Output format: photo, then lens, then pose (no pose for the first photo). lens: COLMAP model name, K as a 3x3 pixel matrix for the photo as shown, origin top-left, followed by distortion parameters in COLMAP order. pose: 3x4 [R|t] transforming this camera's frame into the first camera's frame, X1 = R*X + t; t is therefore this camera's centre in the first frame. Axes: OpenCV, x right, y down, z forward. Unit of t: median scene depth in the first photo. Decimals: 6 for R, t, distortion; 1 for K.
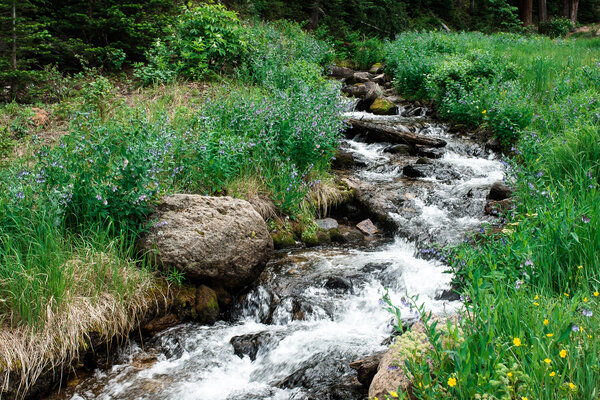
lens RADIAL K [[836.8, 0, 299.6], [0, 836.8, 178.6], [0, 0, 1]] dist [0.017689, 0.050170]
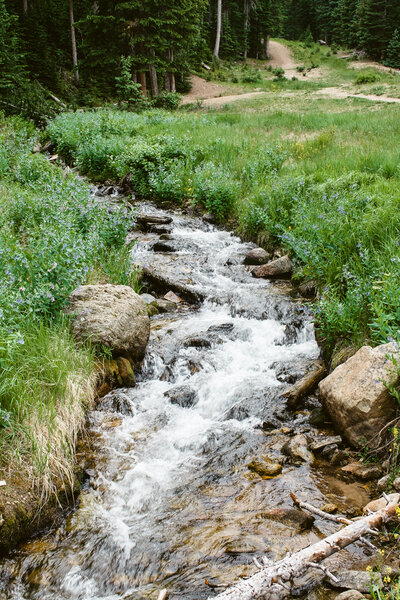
lens RADIAL K [[836.8, 0, 200.0], [0, 836.8, 300.0], [0, 0, 1]] dist [0.017689, 0.050170]
pose [[0.920973, -0.107348, 0.374547, -0.337068], [0.081685, 0.993130, 0.083782, -0.036973], [-0.380968, -0.046566, 0.923415, -0.134177]]
